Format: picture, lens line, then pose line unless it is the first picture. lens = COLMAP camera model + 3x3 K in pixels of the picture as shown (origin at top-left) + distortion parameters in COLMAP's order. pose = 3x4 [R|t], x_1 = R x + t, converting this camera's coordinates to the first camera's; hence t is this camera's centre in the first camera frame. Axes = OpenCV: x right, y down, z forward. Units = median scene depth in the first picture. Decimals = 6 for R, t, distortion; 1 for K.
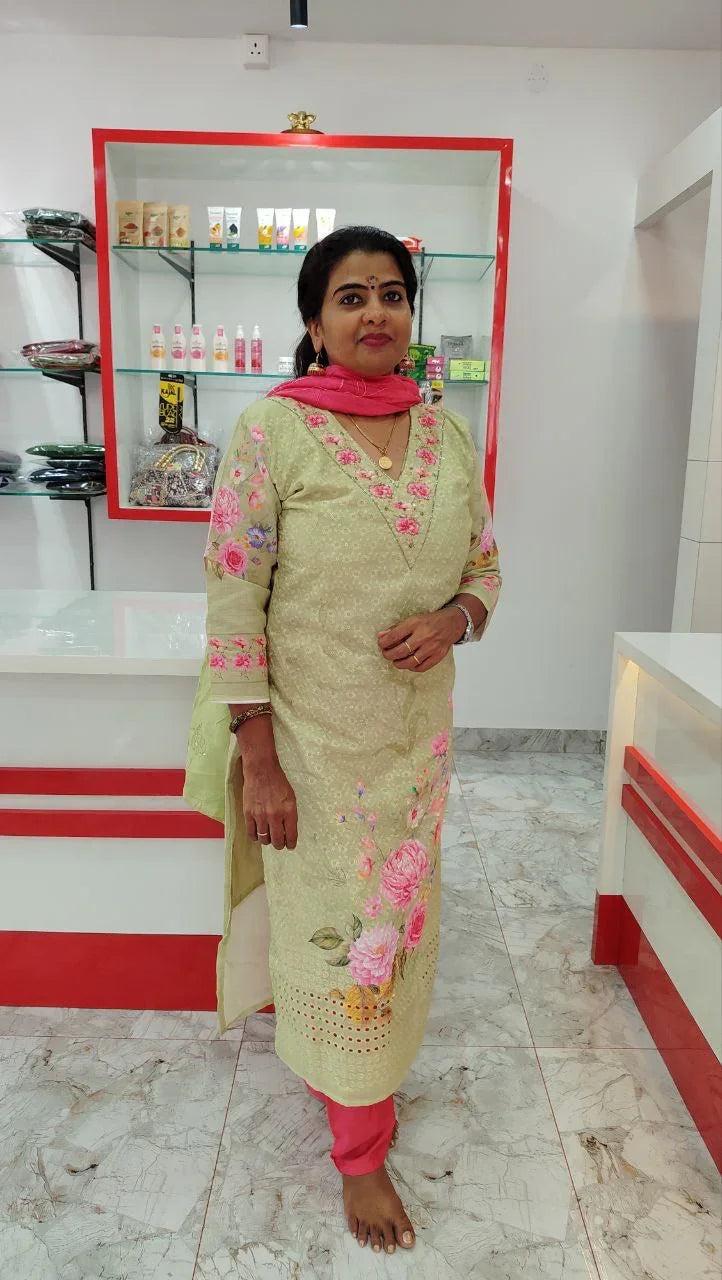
lens RADIAL K [[885.1, 0, 361.0], [0, 885.1, 640.0], [0, 0, 1]] dist [-0.058603, 0.065199]
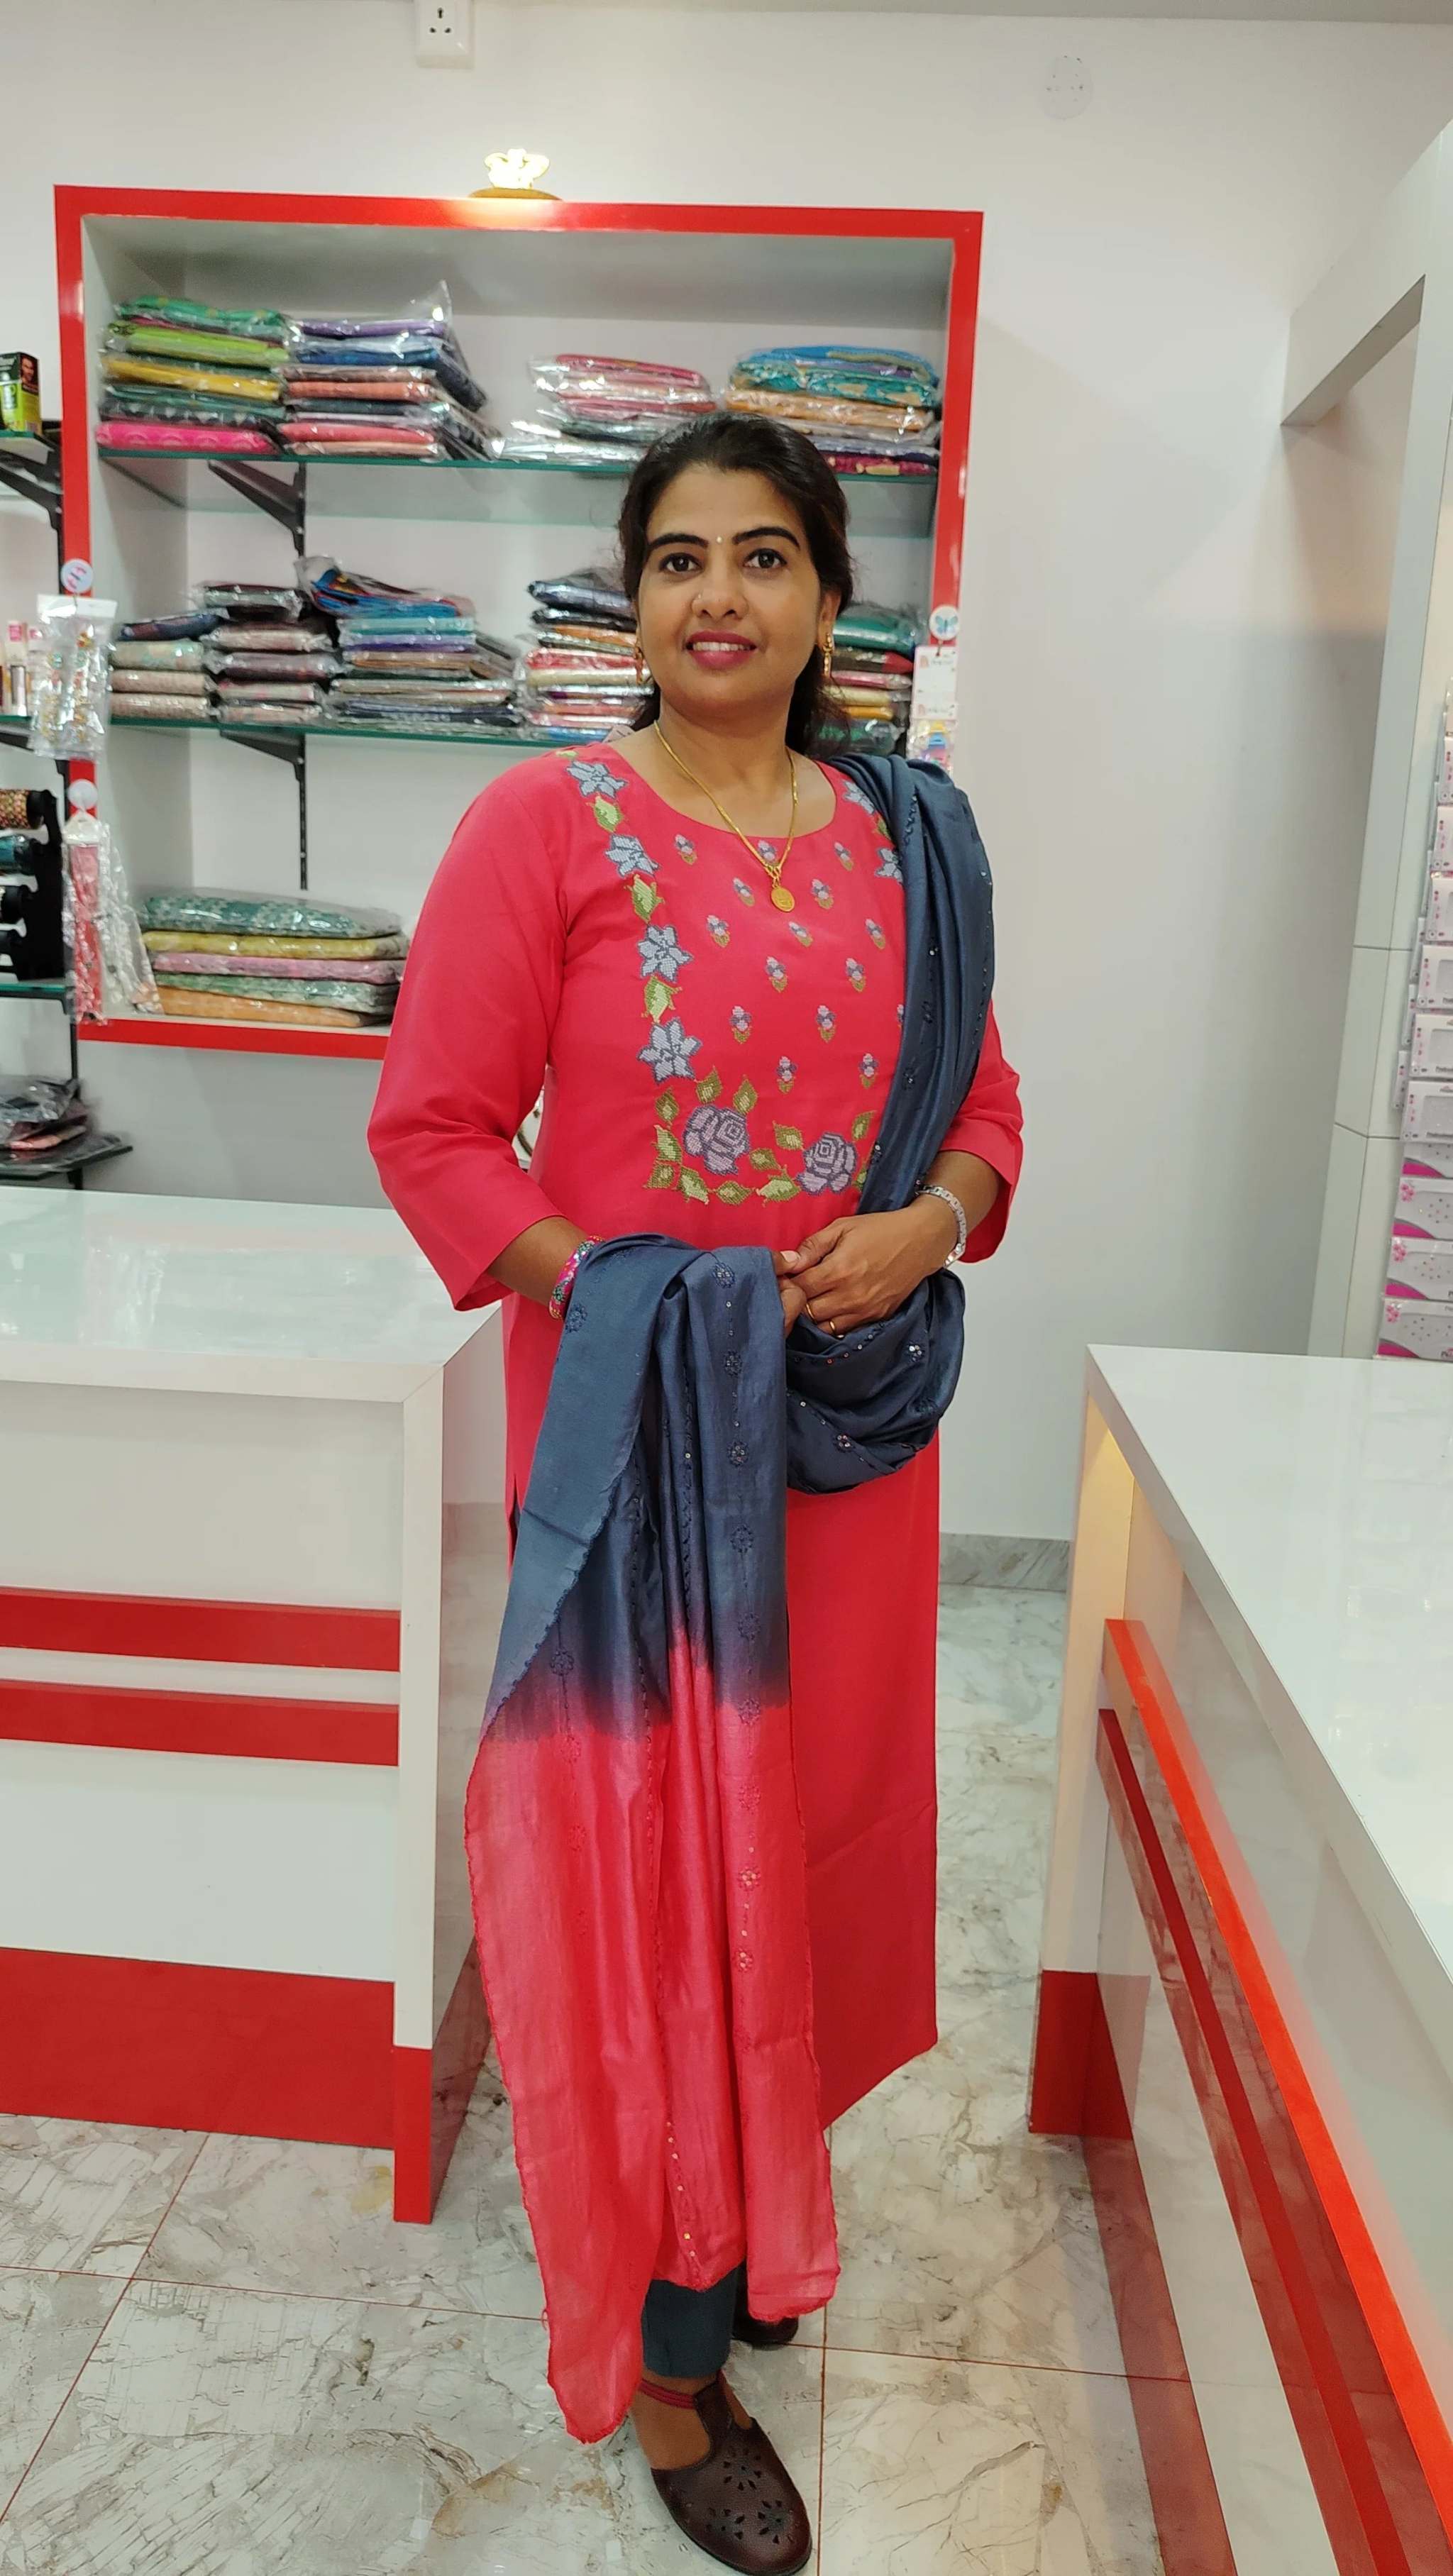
lens RADIAL K [[1792.2, 0, 730.6], [0, 1792.2, 1285.9], [0, 0, 1]] dist [-0.078517, 0.089642]
pose [[0.997255, 0.038404, -0.063306, 0.185049], [-0.039103, 0.999187, -0.009831, -0.023807], [0.062877, 0.012280, 0.997946, 0.161569]]
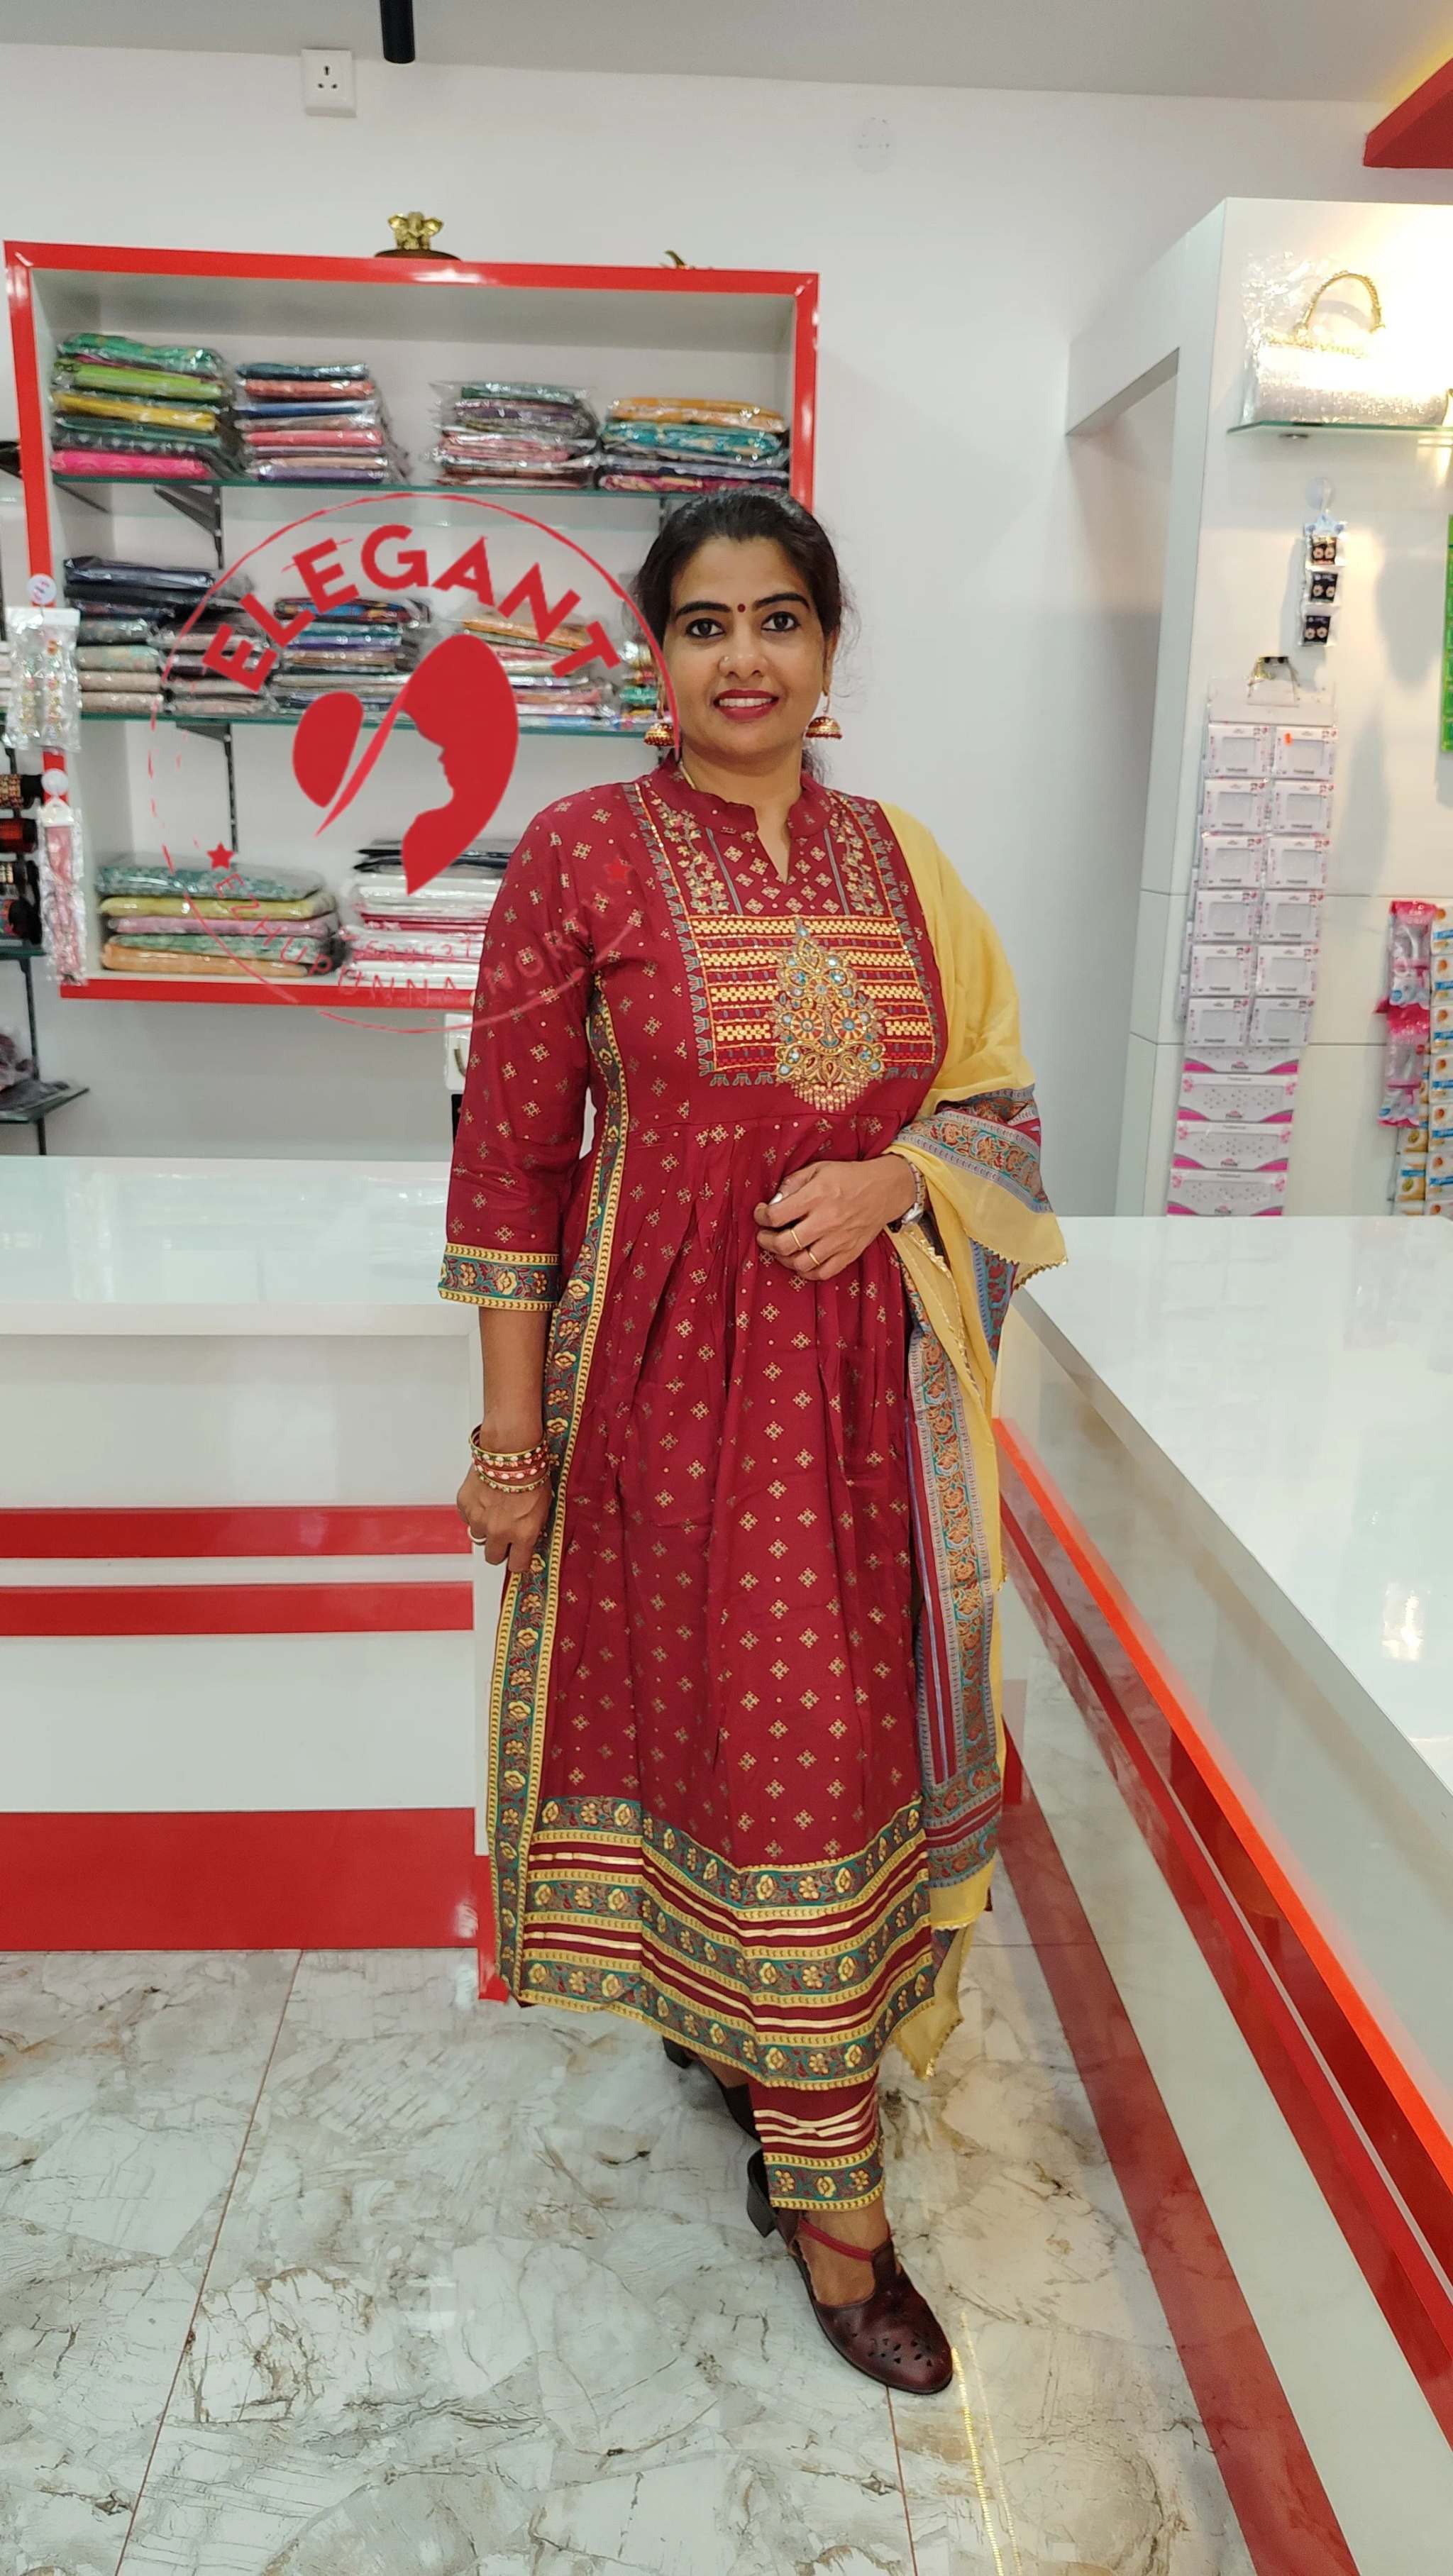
lens RADIAL K [[1797.3, 0, 725.8], [0, 1797.3, 1282.5], [0, 0, 1]] dist [-0.077501, 0.086577]
pose [[0.998752, -0.014342, 0.047832, 0.087234], [0.012170, 0.998895, 0.045393, -0.021579], [-0.048430, -0.044754, 0.997823, -0.132031]]
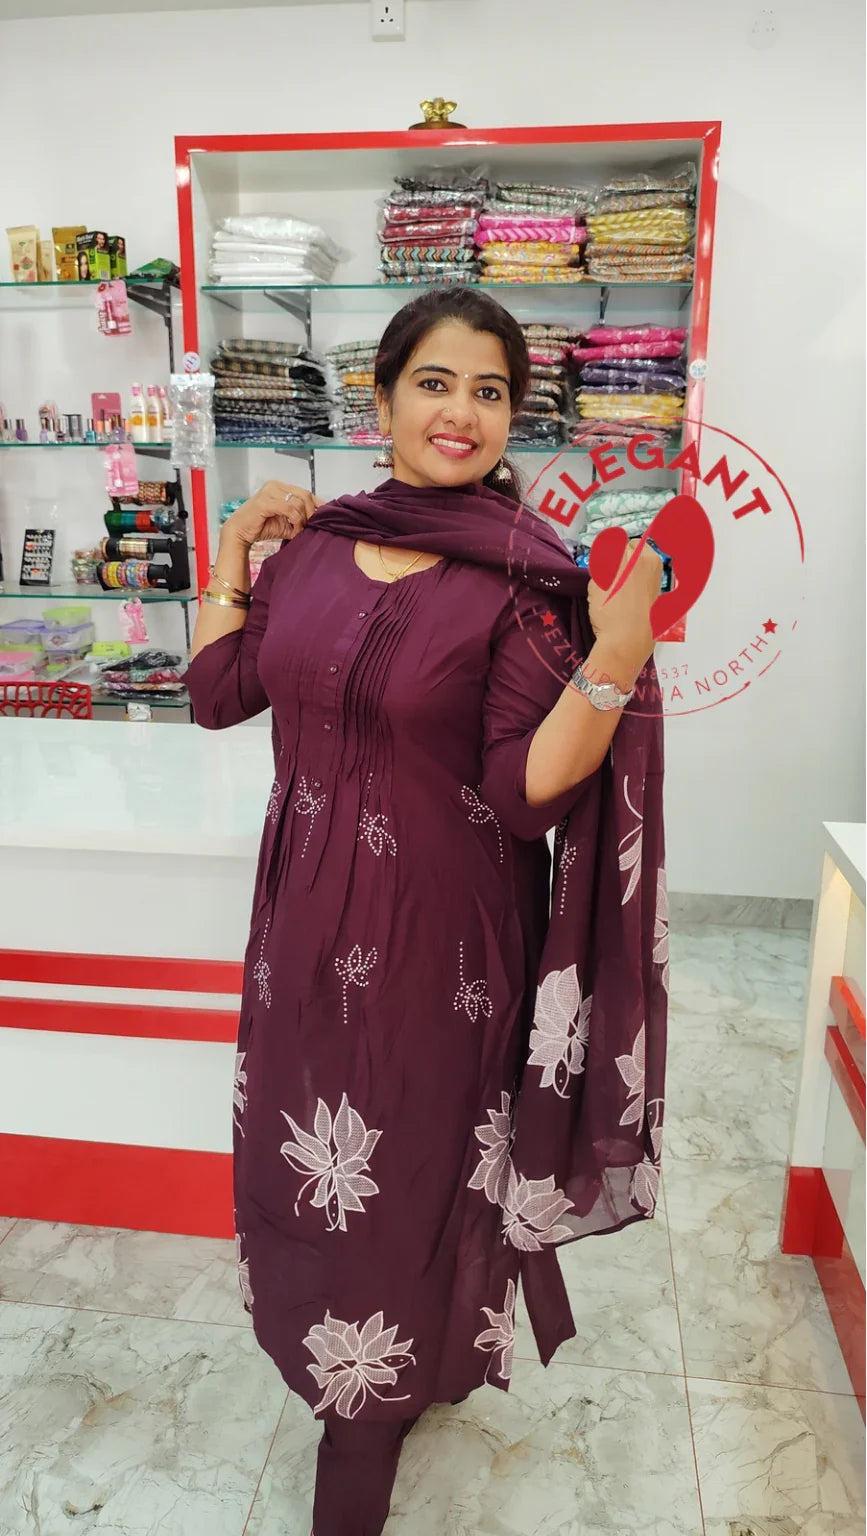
lens RADIAL K [[1068.6, 0, 435.9], [0, 1068.6, 766.7], [0, 0, 1]] dist [-0.078517, 0.089642]
pose [[0.991888, 0.022164, -0.125170, 0.085102], [-0.016362, 0.998752, 0.047188, -0.098748], [0.126059, -0.044757, 0.991013, 0.096290]]
